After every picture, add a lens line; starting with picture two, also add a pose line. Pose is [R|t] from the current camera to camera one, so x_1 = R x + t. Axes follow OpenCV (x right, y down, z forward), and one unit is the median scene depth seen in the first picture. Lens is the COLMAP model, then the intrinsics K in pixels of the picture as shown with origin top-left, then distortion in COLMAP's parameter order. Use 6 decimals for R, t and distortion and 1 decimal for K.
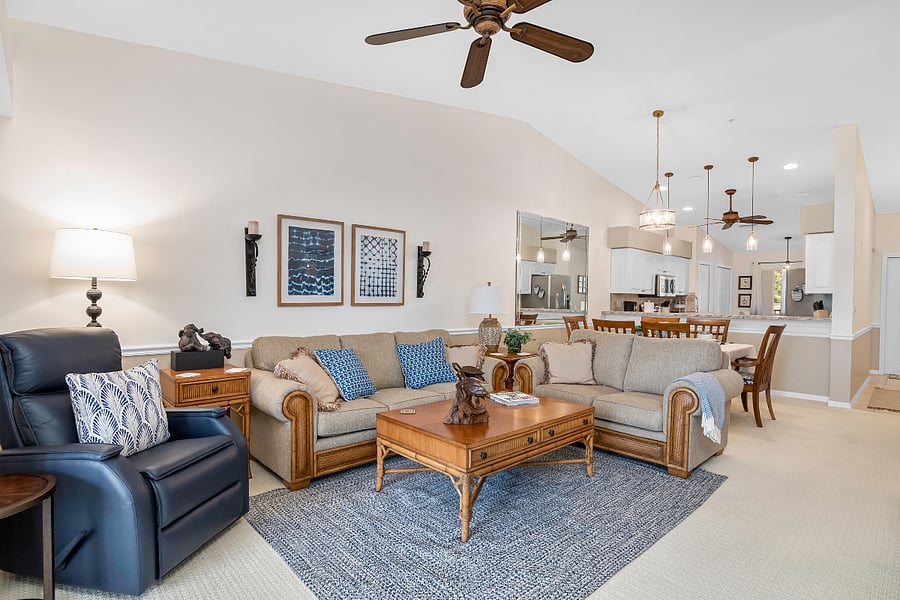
lens RADIAL K [[462.1, 0, 450.0], [0, 462.1, 300.0], [0, 0, 1]] dist [-0.001688, -0.000647]
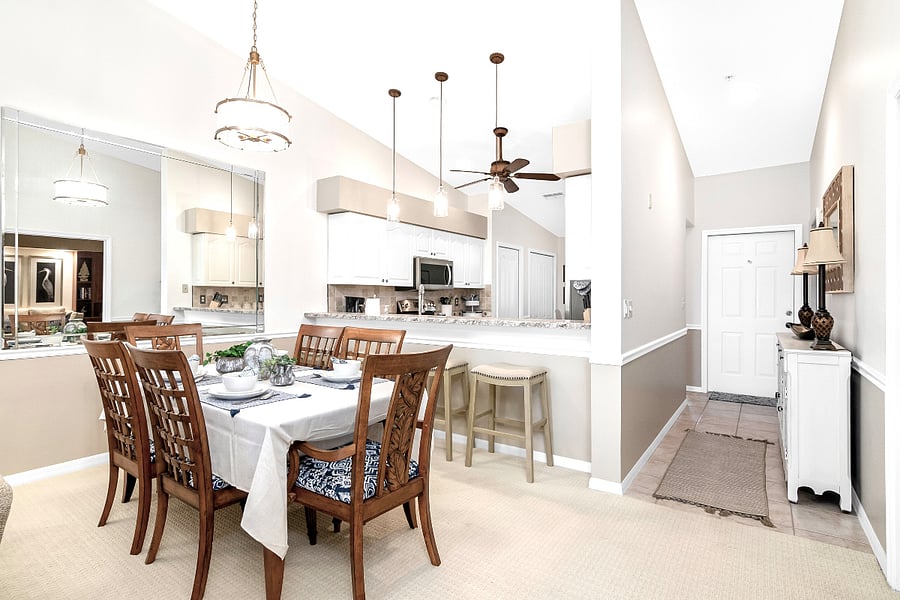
lens RADIAL K [[440.7, 0, 450.0], [0, 440.7, 300.0], [0, 0, 1]] dist [0.000291, 0.000016]
pose [[0.983726, -0.010743, 0.179355, 0.402888], [0.010389, 0.999942, 0.002910, 0.006942], [-0.179376, -0.001000, 0.983780, 0.371091]]
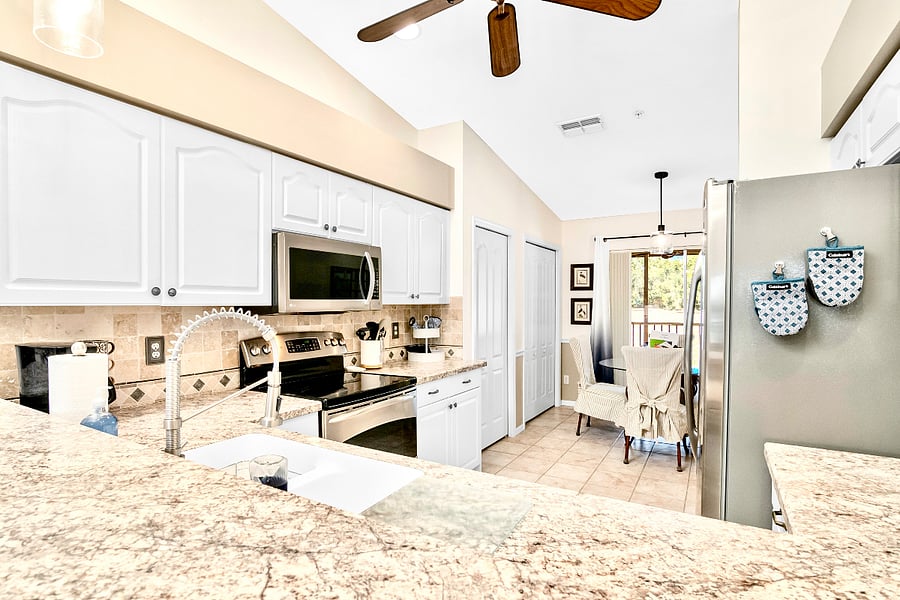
lens RADIAL K [[462.1, 0, 450.0], [0, 462.1, 300.0], [0, 0, 1]] dist [-0.001688, -0.000647]
pose [[0.965287, -0.012536, 0.260892, 0.499789], [0.016174, 0.999800, -0.011800, -0.010681], [-0.260692, 0.015610, 0.965296, 0.744479]]
